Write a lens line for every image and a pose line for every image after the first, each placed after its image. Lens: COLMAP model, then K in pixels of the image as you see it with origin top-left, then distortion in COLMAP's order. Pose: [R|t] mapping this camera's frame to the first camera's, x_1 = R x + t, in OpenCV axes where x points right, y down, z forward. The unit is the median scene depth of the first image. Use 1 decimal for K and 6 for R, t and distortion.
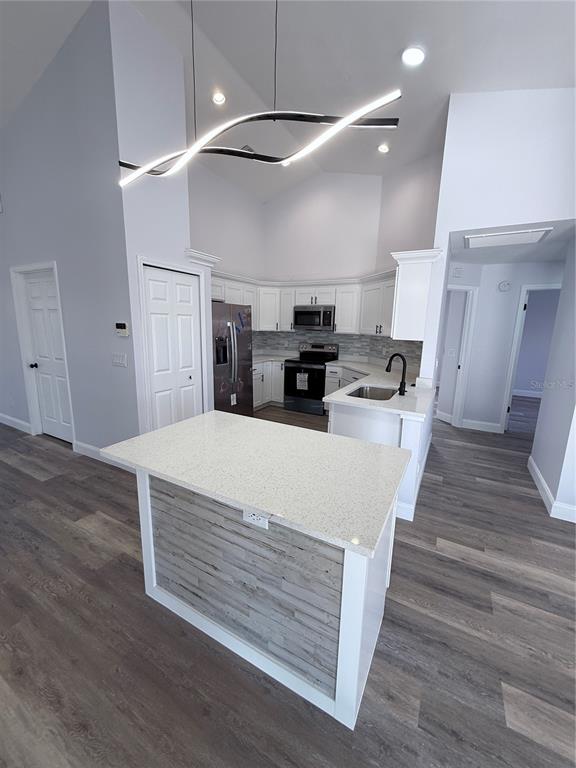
lens RADIAL K [[306.7, 0, 287.0], [0, 306.7, 382.5], [0, 0, 1]] dist [-0.001921, 0.000493]
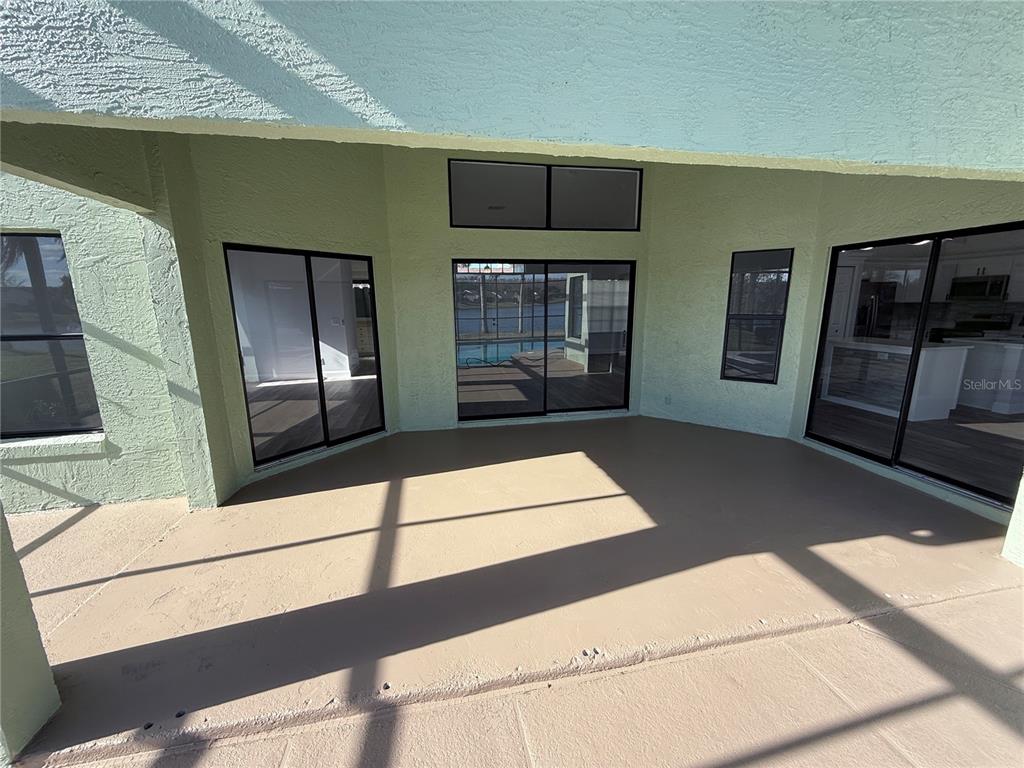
lens RADIAL K [[409.0, 0, 509.3], [0, 409.0, 382.4], [0, 0, 1]] dist [-0.001921, 0.000493]
pose [[0.648238, 0.118440, -0.752169, 0.159068], [-0.111306, 0.991957, 0.060273, 0.231530], [0.753258, 0.044650, 0.656207, -1.265503]]
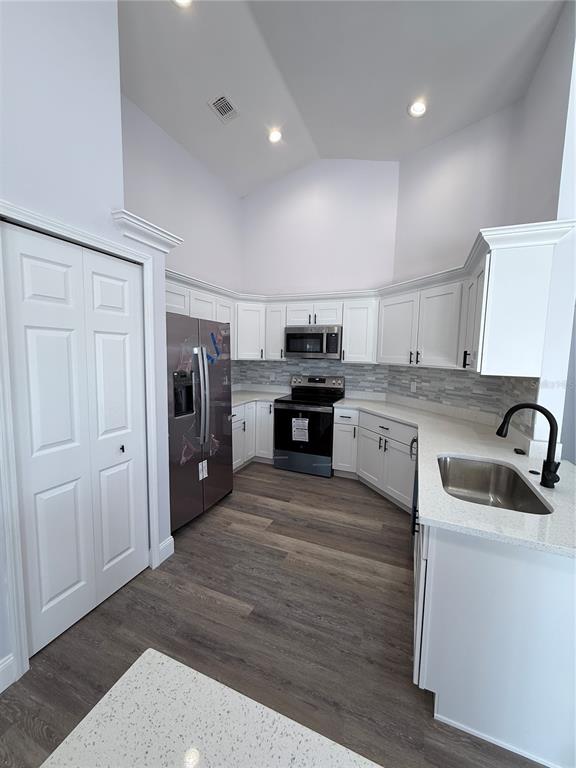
lens RADIAL K [[306.7, 0, 286.5], [0, 306.7, 383.3], [0, 0, 1]] dist [-0.001921, 0.000493]
pose [[0.994316, -0.013355, 0.105631, -0.065735], [0.022359, 0.996170, -0.084526, -0.059989], [-0.104098, 0.086407, 0.990806, 0.330840]]
